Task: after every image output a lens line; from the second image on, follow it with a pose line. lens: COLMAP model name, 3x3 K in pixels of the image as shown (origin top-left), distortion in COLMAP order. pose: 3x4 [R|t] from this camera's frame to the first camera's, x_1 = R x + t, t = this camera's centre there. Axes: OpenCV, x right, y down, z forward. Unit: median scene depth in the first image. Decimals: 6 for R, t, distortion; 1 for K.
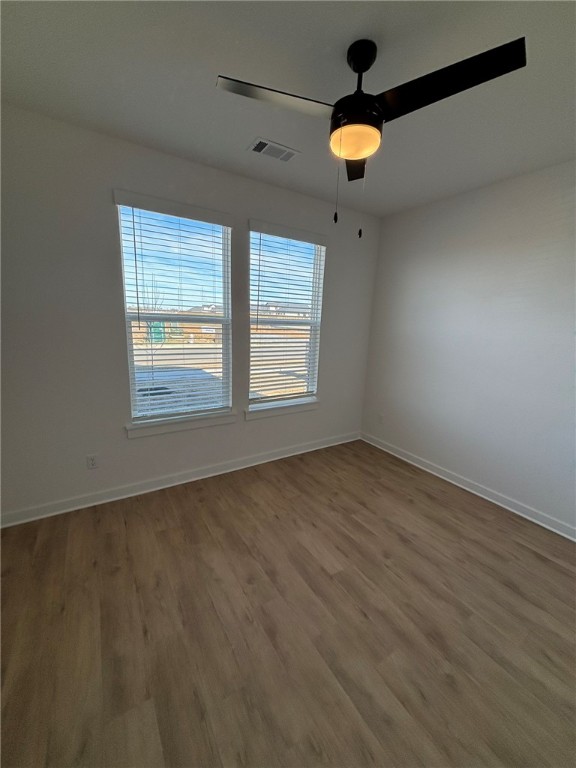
lens RADIAL K [[309.4, 0, 288.0], [0, 309.4, 384.0], [0, 0, 1]] dist [-0.000897, 0.004325]
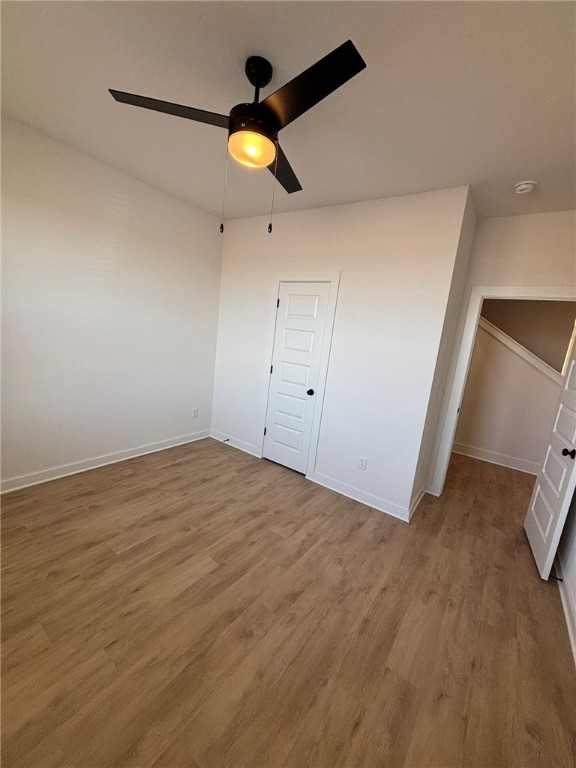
lens RADIAL K [[309.4, 0, 288.0], [0, 309.4, 384.0], [0, 0, 1]] dist [-0.000897, 0.004325]
pose [[-0.360292, -0.242188, 0.900852, -0.740244], [0.073428, 0.955350, 0.286207, -0.243053], [-0.929945, 0.169266, -0.326422, 1.039611]]
